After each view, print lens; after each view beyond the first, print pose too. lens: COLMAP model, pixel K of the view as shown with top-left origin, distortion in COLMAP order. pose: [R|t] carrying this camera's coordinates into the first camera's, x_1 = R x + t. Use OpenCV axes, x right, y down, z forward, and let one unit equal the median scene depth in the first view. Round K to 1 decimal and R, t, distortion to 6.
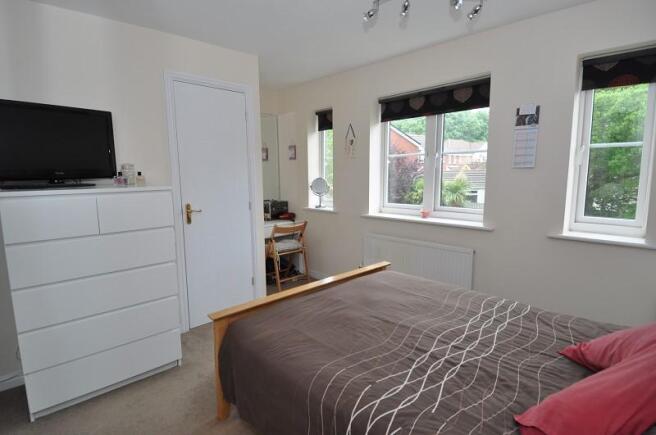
lens RADIAL K [[333.7, 0, 328.0], [0, 333.7, 217.5], [0, 0, 1]] dist [0.000107, 0.000004]
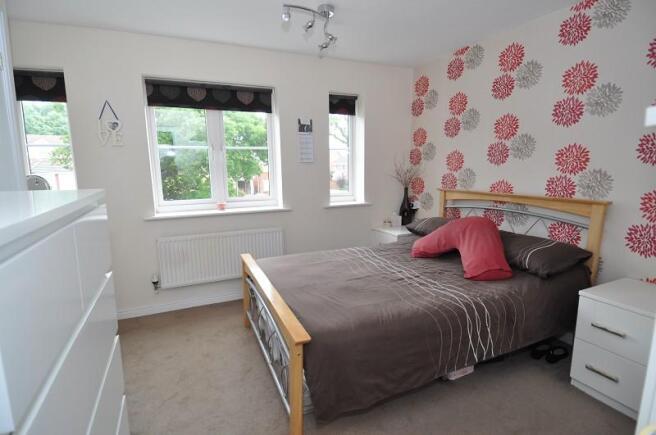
lens RADIAL K [[323.2, 0, 328.0], [0, 323.2, 217.5], [0, 0, 1]] dist [-0.030302, -0.000606]
pose [[0.338794, -0.126588, 0.932306, -0.693904], [0.133731, 0.987326, 0.085461, -0.023965], [-0.931308, 0.095724, 0.351429, 0.472278]]
